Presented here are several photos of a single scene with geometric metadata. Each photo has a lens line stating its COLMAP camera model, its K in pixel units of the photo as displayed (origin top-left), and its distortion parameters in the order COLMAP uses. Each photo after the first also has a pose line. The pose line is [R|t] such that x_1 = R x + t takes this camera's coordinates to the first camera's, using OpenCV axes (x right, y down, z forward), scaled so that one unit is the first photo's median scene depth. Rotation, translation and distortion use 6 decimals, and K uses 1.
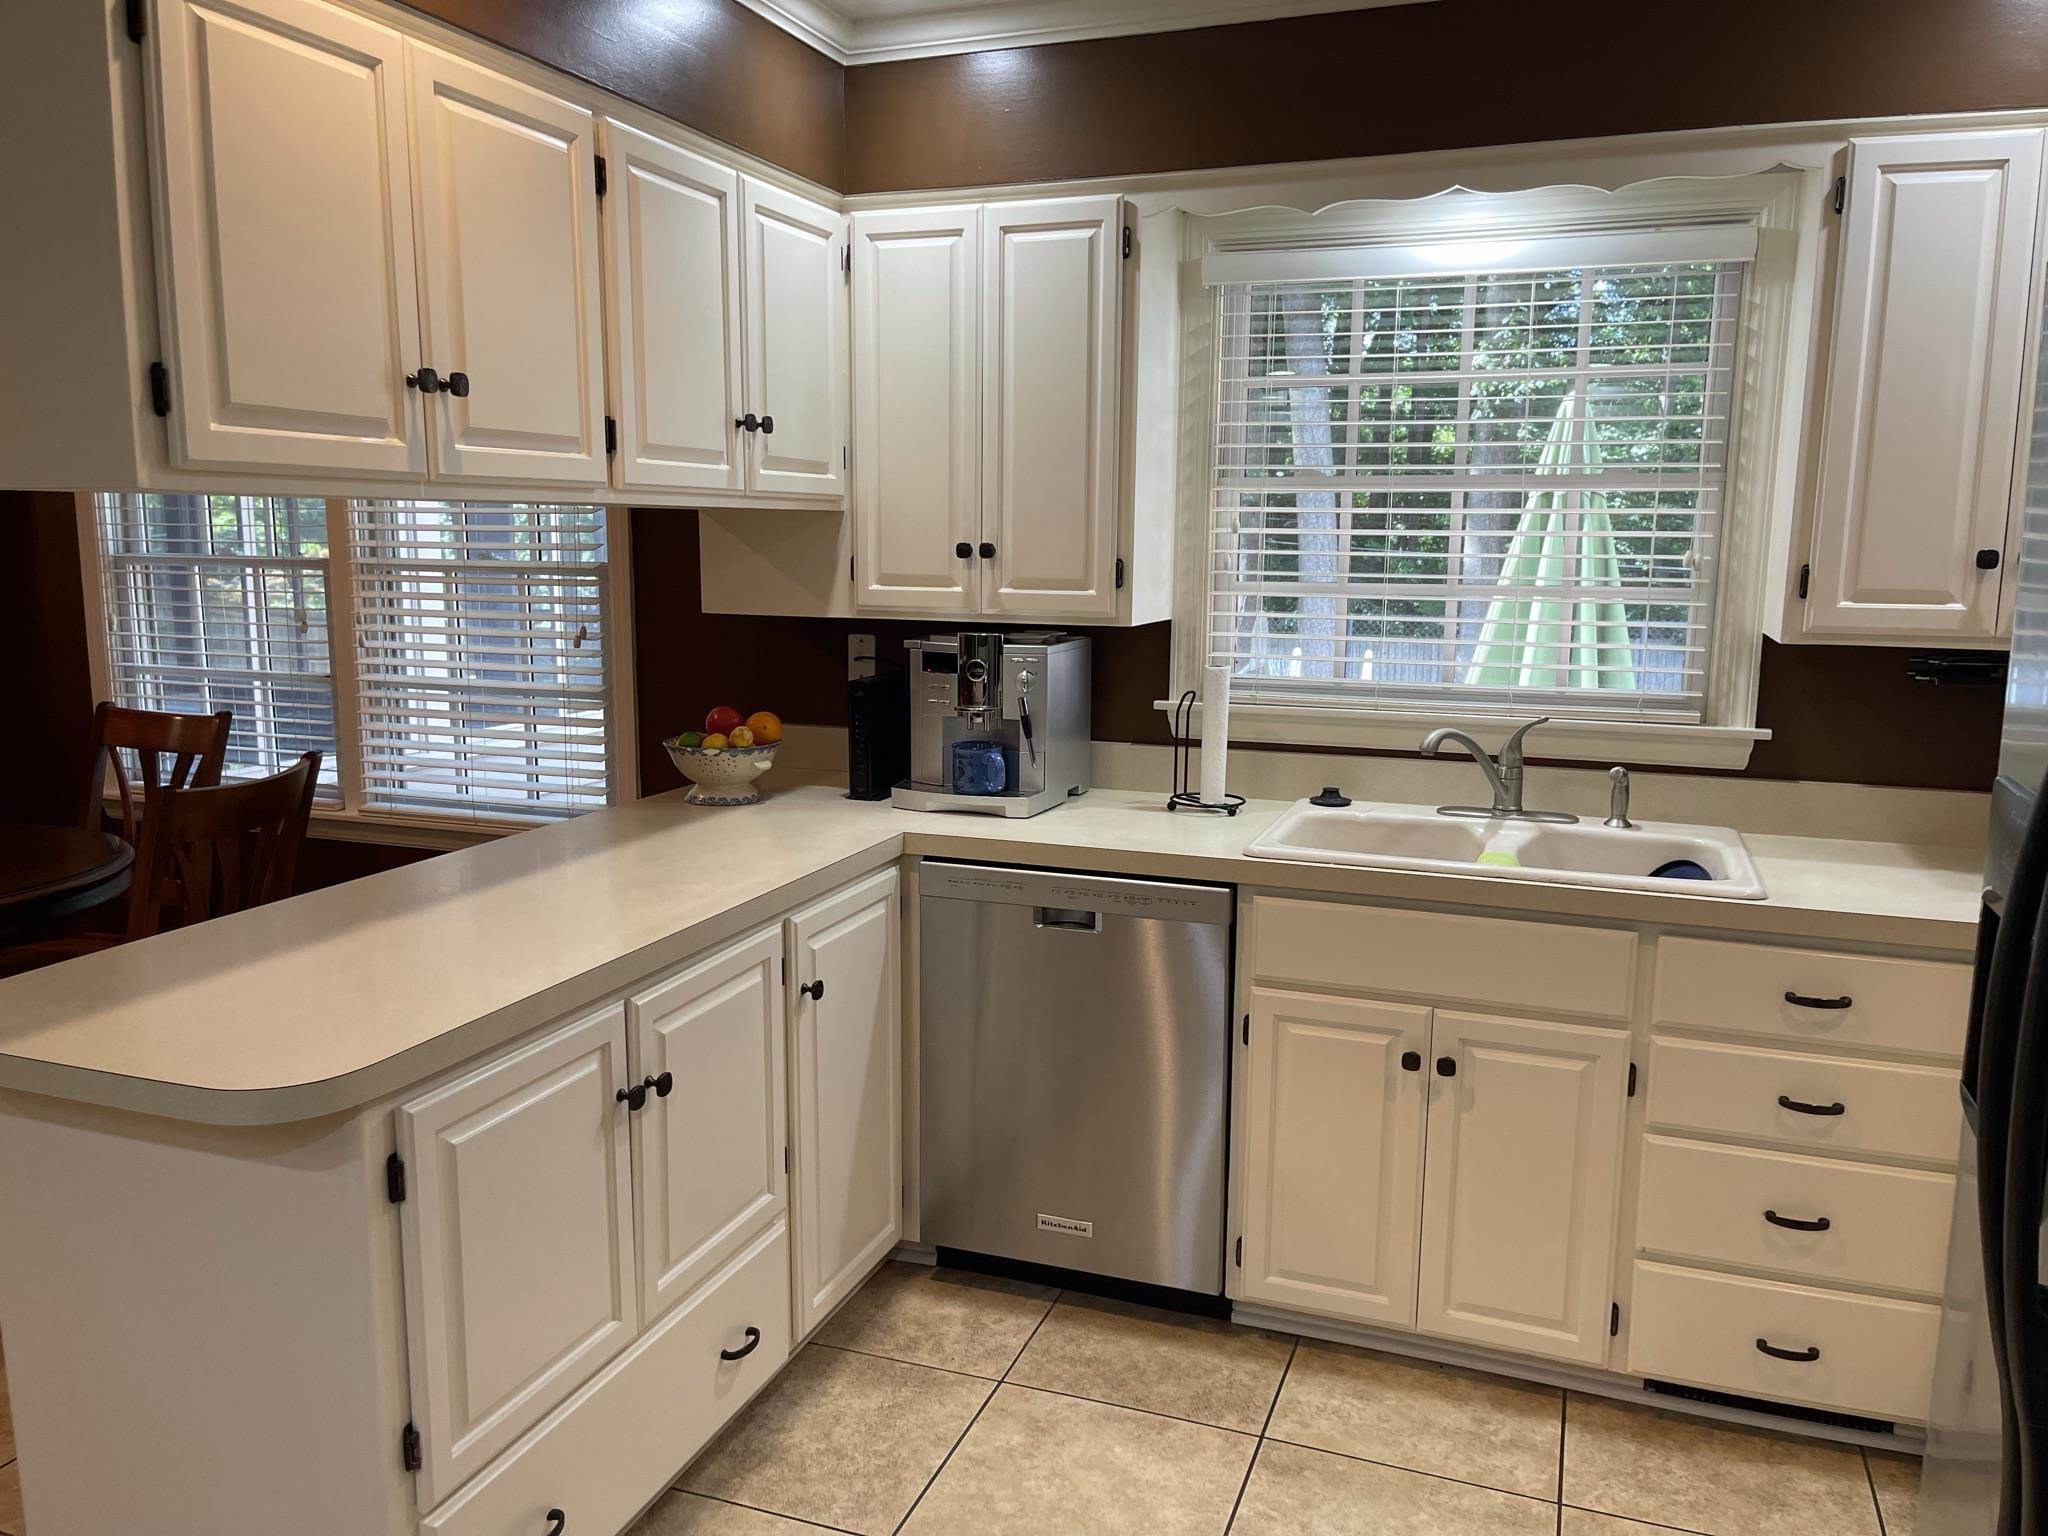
lens RADIAL K [[1557.5, 0, 1025.4], [0, 1557.5, 793.5], [0, 0, 1]] dist [0.058557, -0.080458]
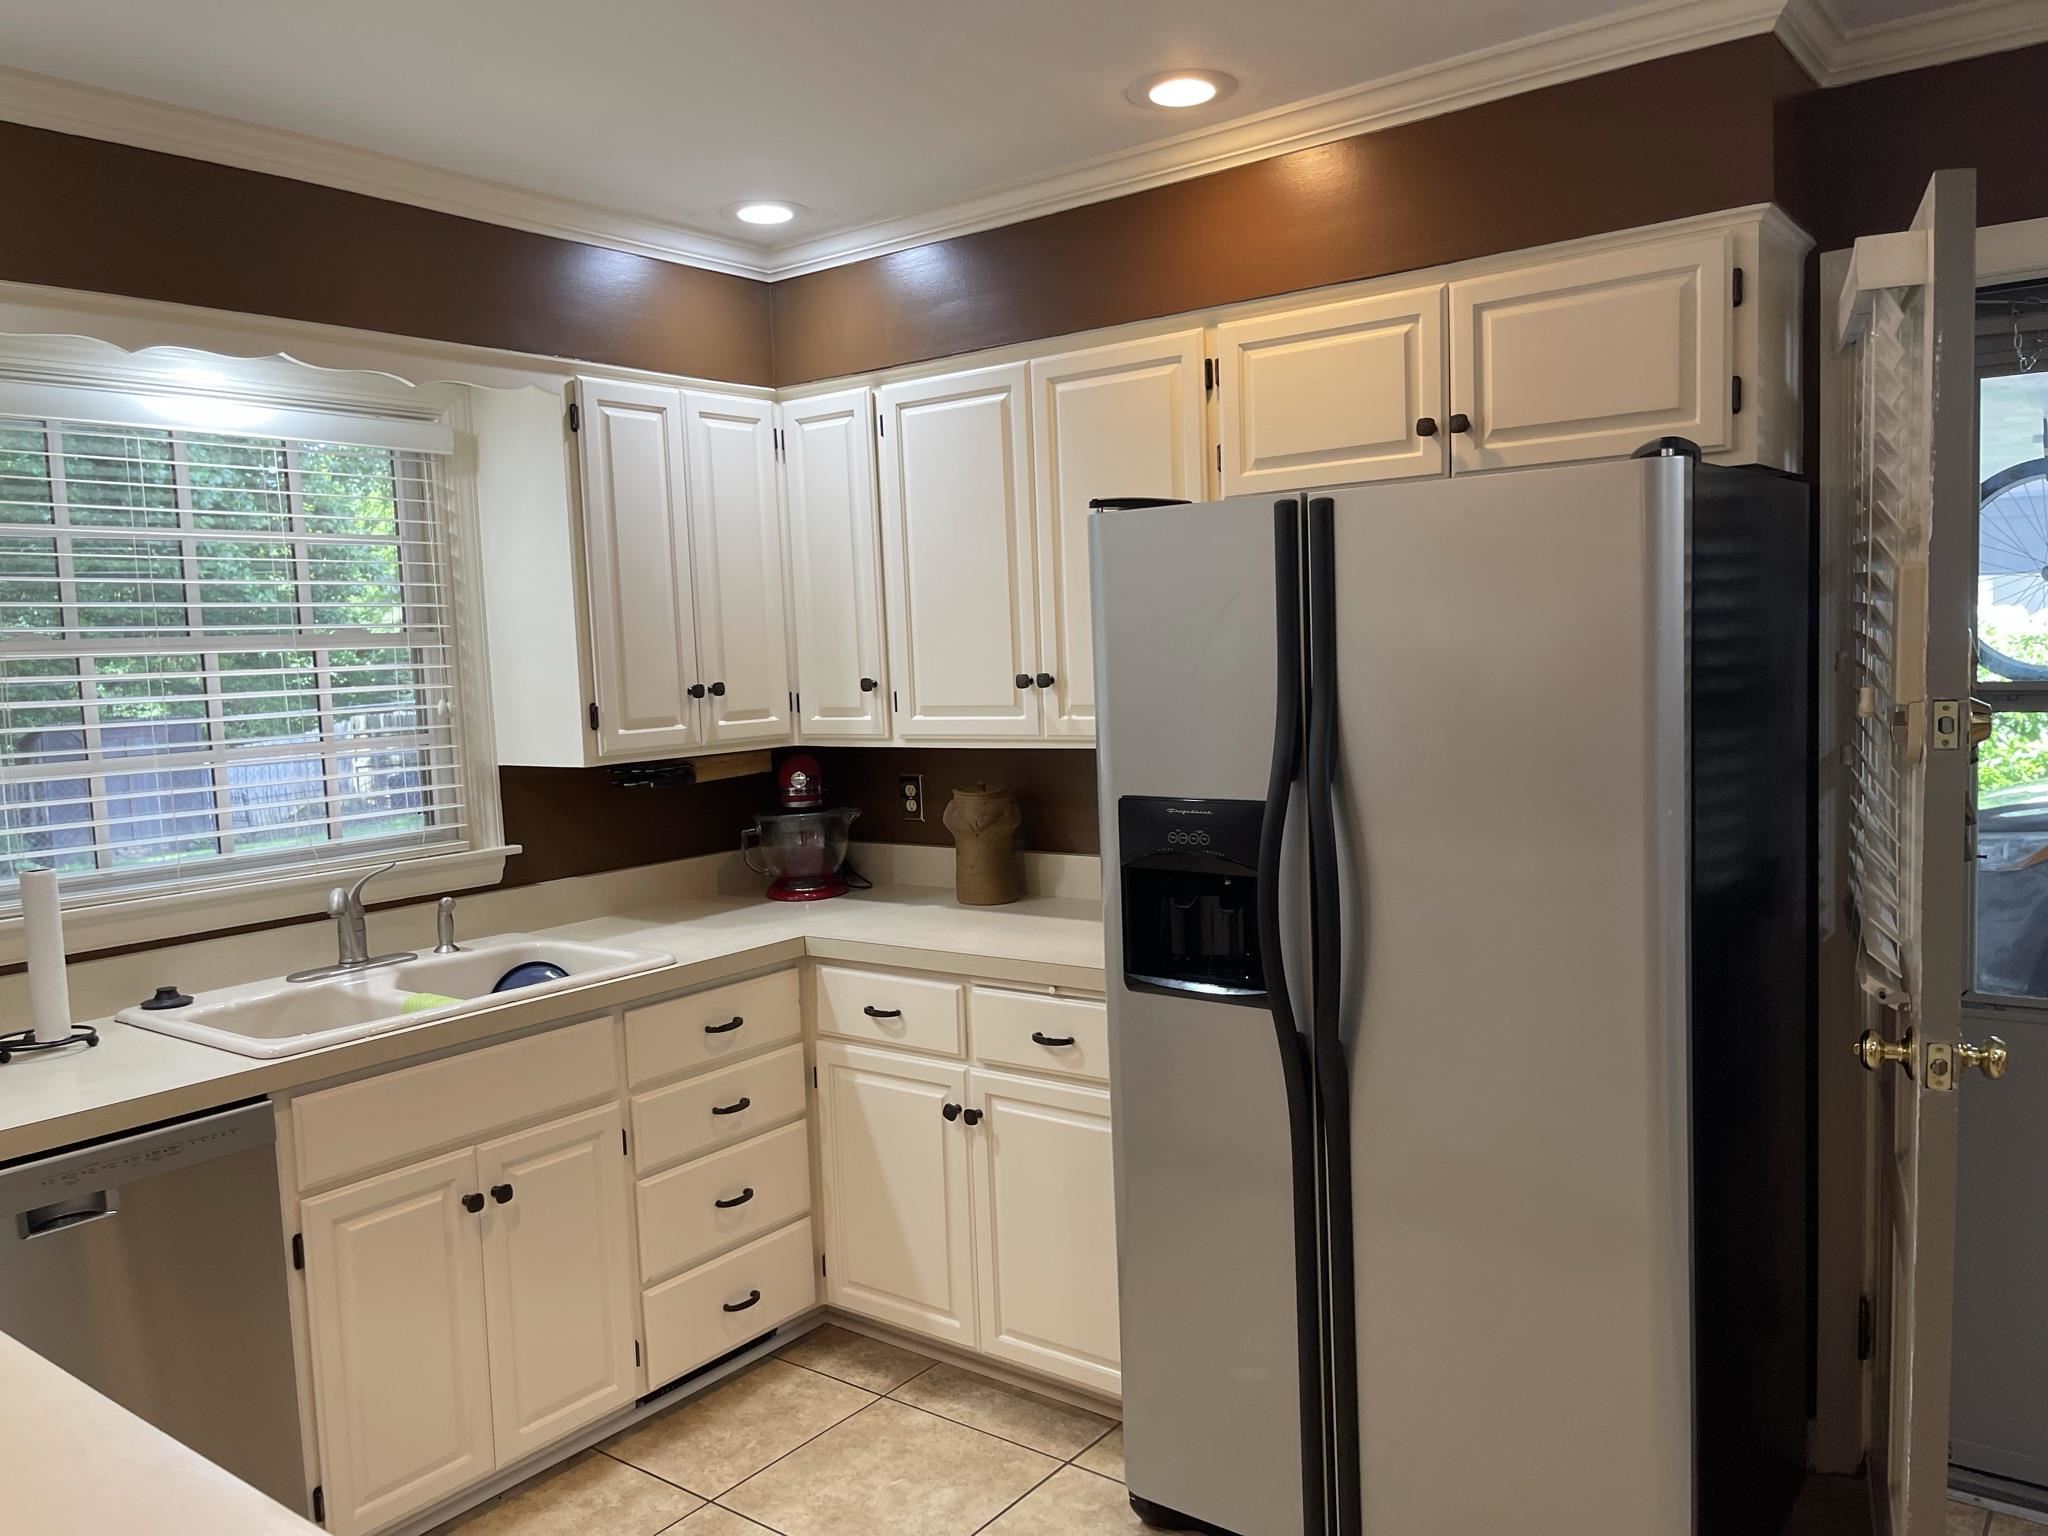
lens RADIAL K [[1557.5, 0, 1017.7], [0, 1557.5, 795.7], [0, 0, 1]] dist [0.058557, -0.080458]
pose [[0.278437, -0.112158, 0.953883, -0.569161], [0.201555, 0.977867, 0.056144, -0.070210], [-0.939068, 0.176627, 0.294880, 0.305643]]
